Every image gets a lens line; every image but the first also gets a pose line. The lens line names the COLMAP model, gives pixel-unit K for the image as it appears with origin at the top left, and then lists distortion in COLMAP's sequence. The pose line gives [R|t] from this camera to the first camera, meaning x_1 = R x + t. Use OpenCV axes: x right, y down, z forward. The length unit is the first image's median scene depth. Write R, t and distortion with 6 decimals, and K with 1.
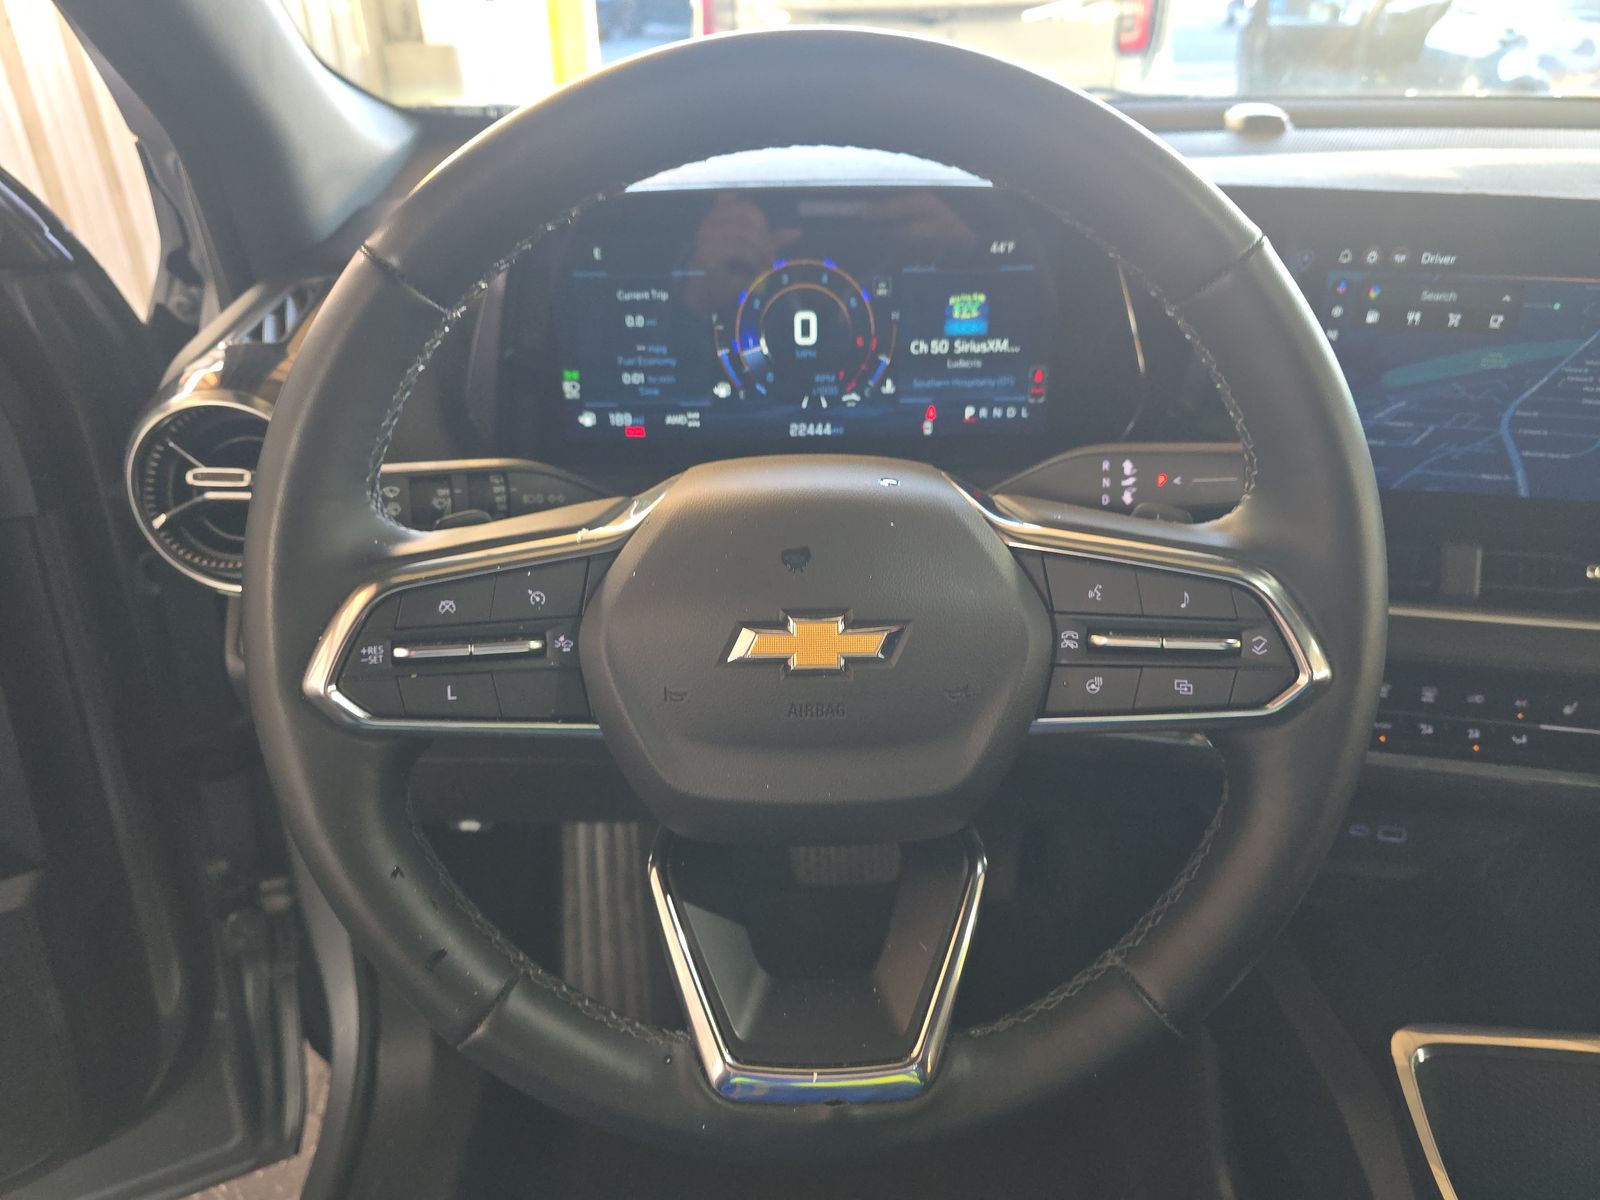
lens RADIAL K [[1048.7, 0, 800.0], [0, 1048.7, 600.0], [0, 0, 1]] dist [0.089082, -0.137115]
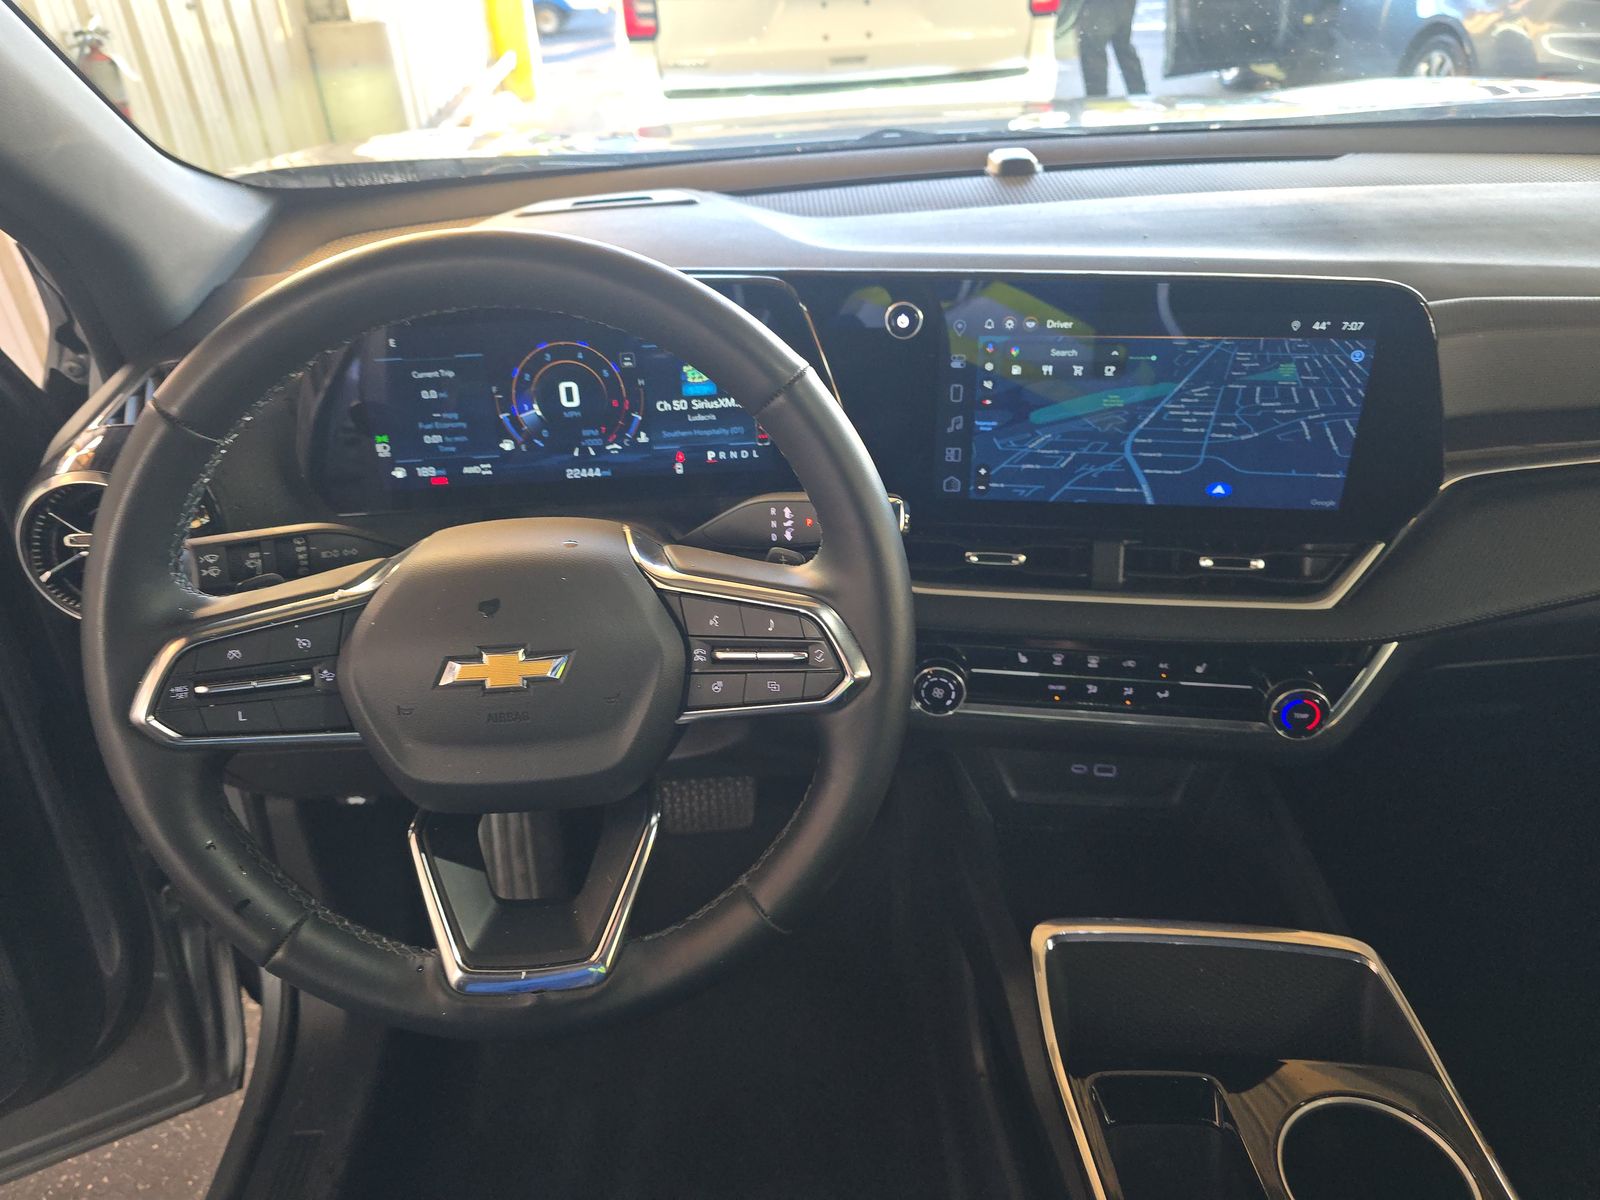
lens RADIAL K [[1043.3, 0, 805.0], [0, 1043.3, 591.2], [0, 0, 1]] dist [0.075642, -0.076998]
pose [[0.998839, -0.044108, 0.019367, 0.250029], [0.043299, 0.998246, 0.040367, -0.064533], [-0.021114, -0.039482, 0.998997, -0.253464]]
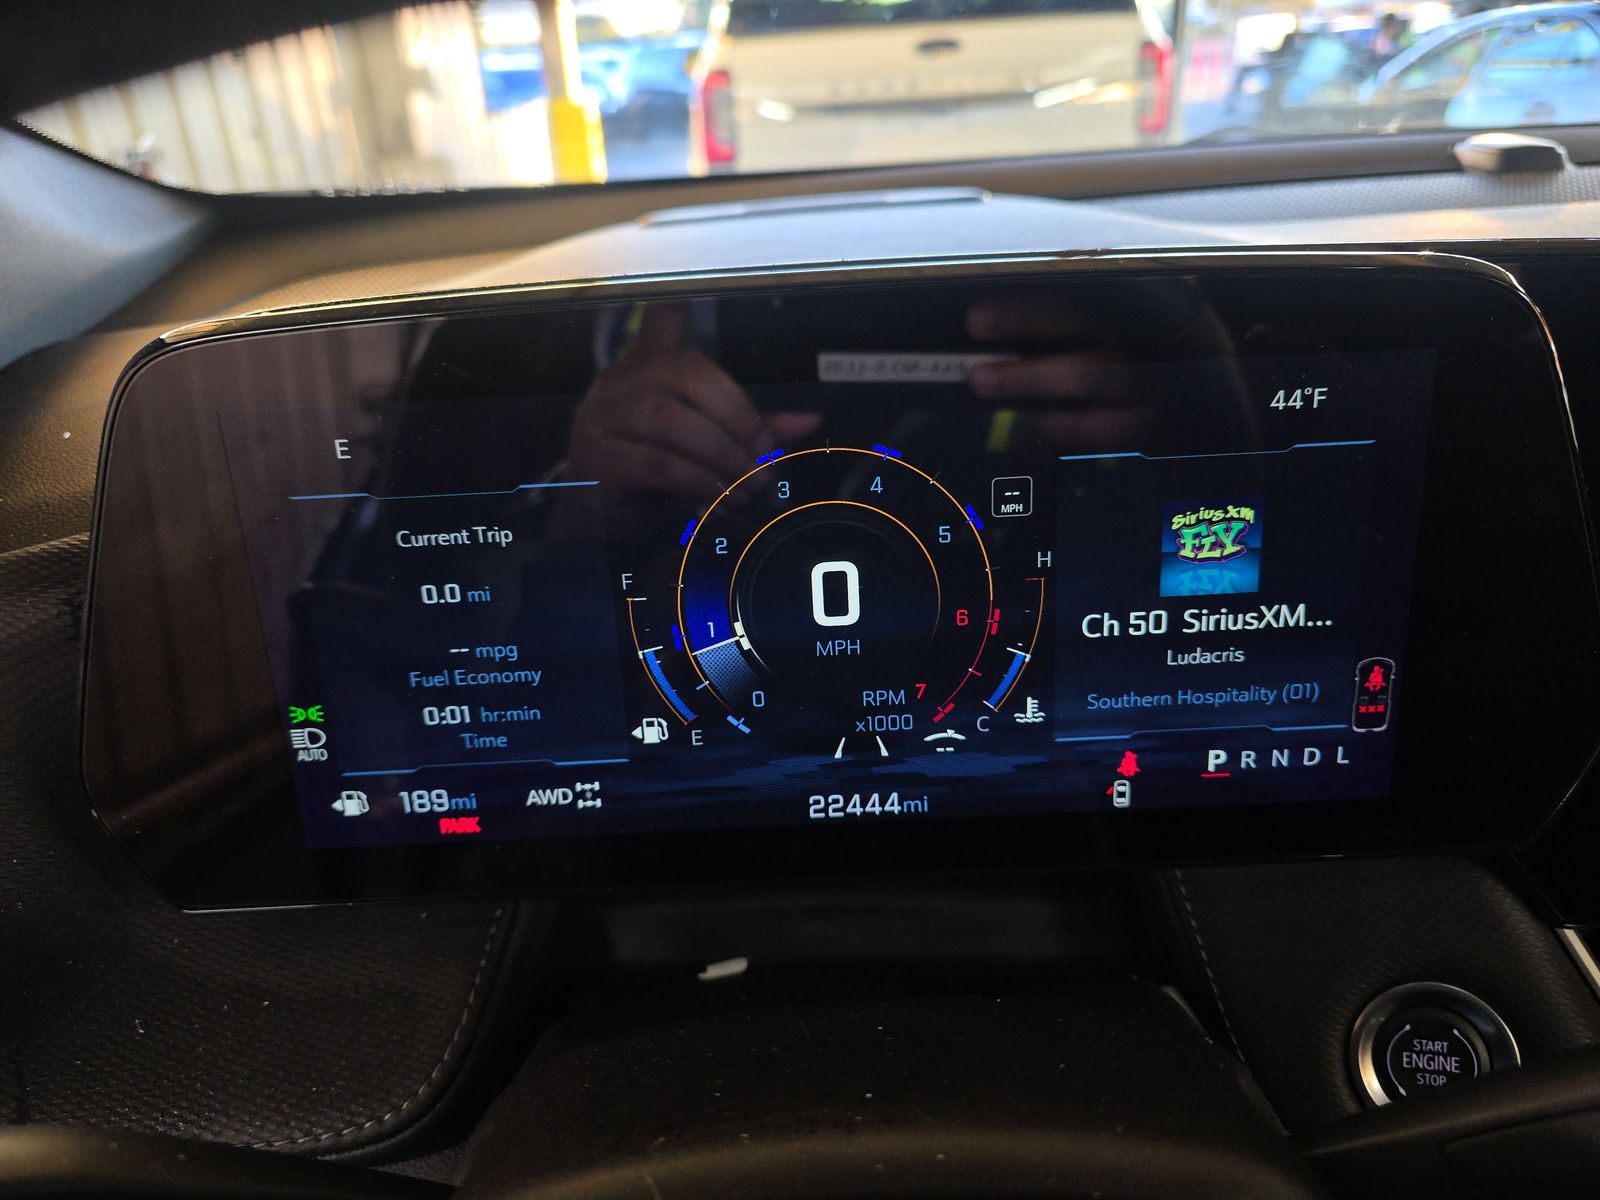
lens RADIAL K [[1043.3, 0, 805.0], [0, 1043.3, 591.2], [0, 0, 1]] dist [0.075642, -0.076998]
pose [[0.999050, -0.033606, -0.027755, 0.004720], [0.031444, 0.996691, -0.074960, -0.228414], [0.030182, 0.074016, 0.996800, 0.575017]]
